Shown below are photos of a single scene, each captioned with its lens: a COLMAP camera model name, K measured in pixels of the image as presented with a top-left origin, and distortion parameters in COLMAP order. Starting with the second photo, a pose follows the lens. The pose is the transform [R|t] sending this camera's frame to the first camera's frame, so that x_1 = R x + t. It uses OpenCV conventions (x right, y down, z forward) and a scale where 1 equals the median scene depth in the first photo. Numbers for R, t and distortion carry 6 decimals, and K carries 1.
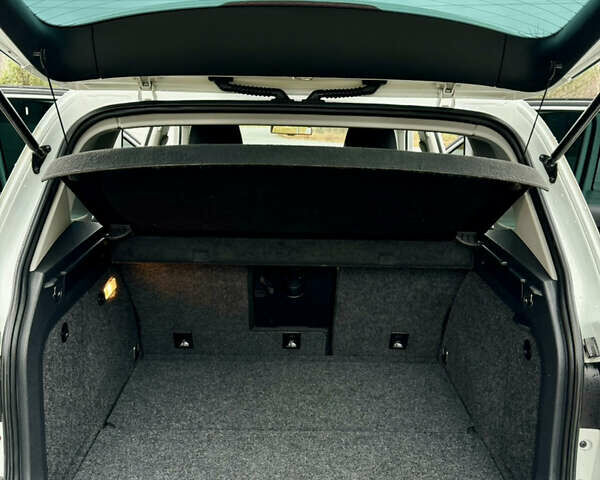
lens RADIAL K [[562.3, 0, 300.0], [0, 562.3, 240.0], [0, 0, 1]] dist [0.068407, -0.122918]
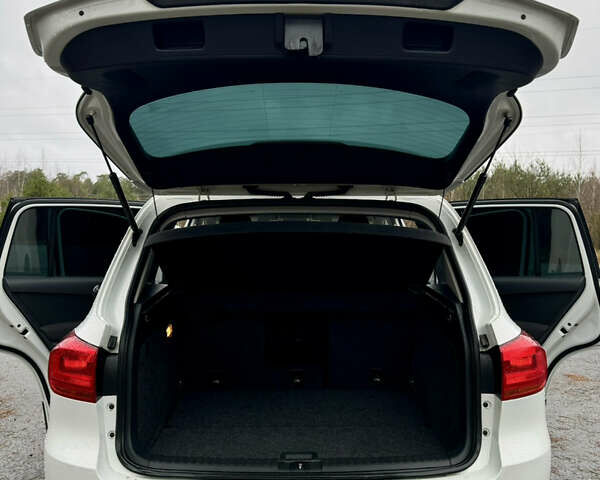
lens RADIAL K [[559.3, 0, 297.0], [0, 559.3, 245.5], [0, 0, 1]] dist [0.149078, -0.324628]
pose [[0.999800, -0.019171, -0.005740, -0.001410], [0.017743, 0.981855, -0.188804, 0.180453], [0.009255, 0.188664, 0.981998, -0.525930]]
